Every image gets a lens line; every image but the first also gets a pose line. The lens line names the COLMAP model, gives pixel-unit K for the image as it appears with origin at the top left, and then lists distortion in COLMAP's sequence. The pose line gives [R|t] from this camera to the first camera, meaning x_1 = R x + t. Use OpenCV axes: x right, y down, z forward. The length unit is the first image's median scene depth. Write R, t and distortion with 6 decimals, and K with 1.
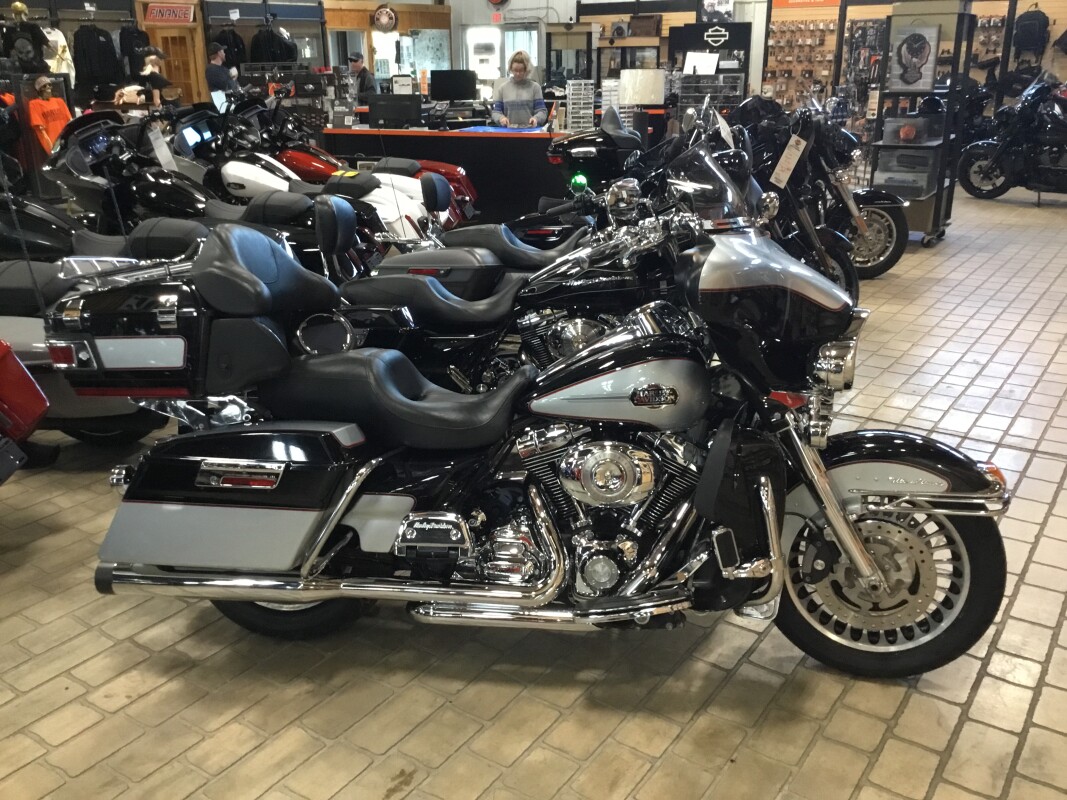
lens RADIAL K [[925.8, 0, 533.5], [0, 925.8, 400.0], [0, 0, 1]] dist [0.000904, -0.011475]
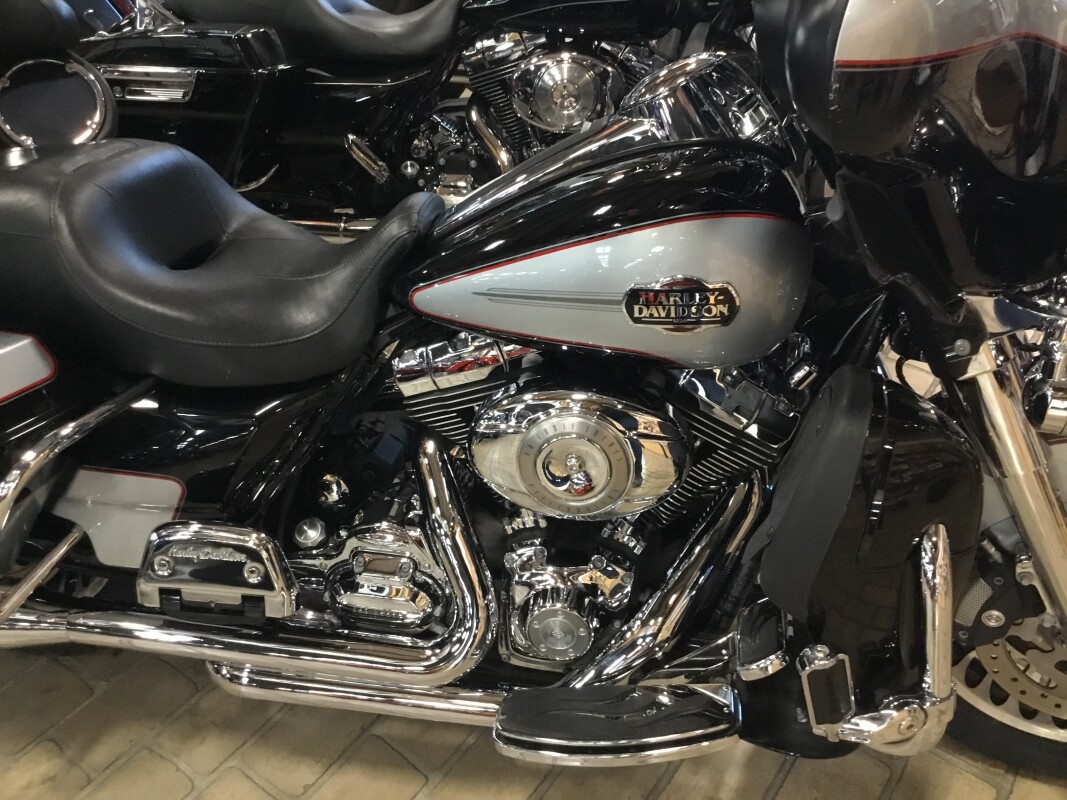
lens RADIAL K [[946.0, 0, 533.5], [0, 946.0, 400.0], [0, 0, 1]] dist [0.001909, -0.007124]
pose [[0.999601, 0.015925, -0.023324, 0.067955], [-0.008027, 0.952003, 0.305984, -0.089453], [0.027077, -0.305675, 0.951751, 0.533100]]
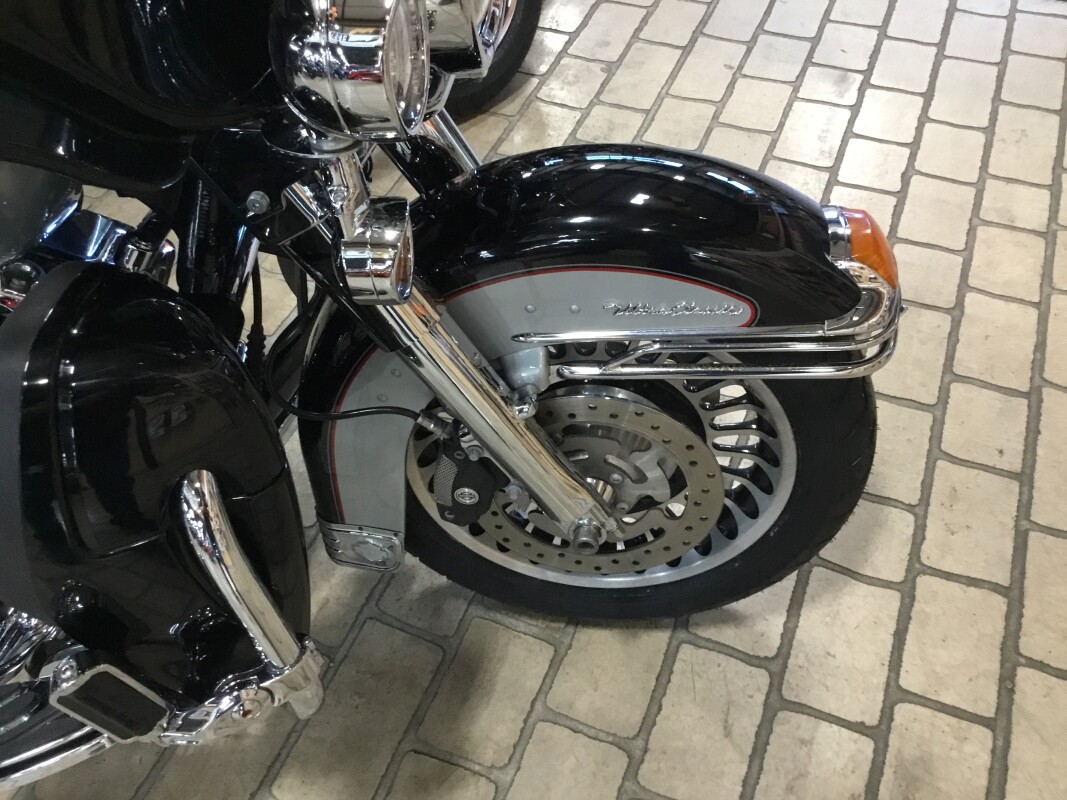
lens RADIAL K [[925.8, 0, 533.5], [0, 925.8, 400.0], [0, 0, 1]] dist [0.000904, -0.011475]
pose [[0.974706, -0.186362, 0.123360, 0.293880], [0.099158, 0.855275, 0.508598, -0.068382], [-0.200290, -0.483502, 0.852121, 0.649535]]
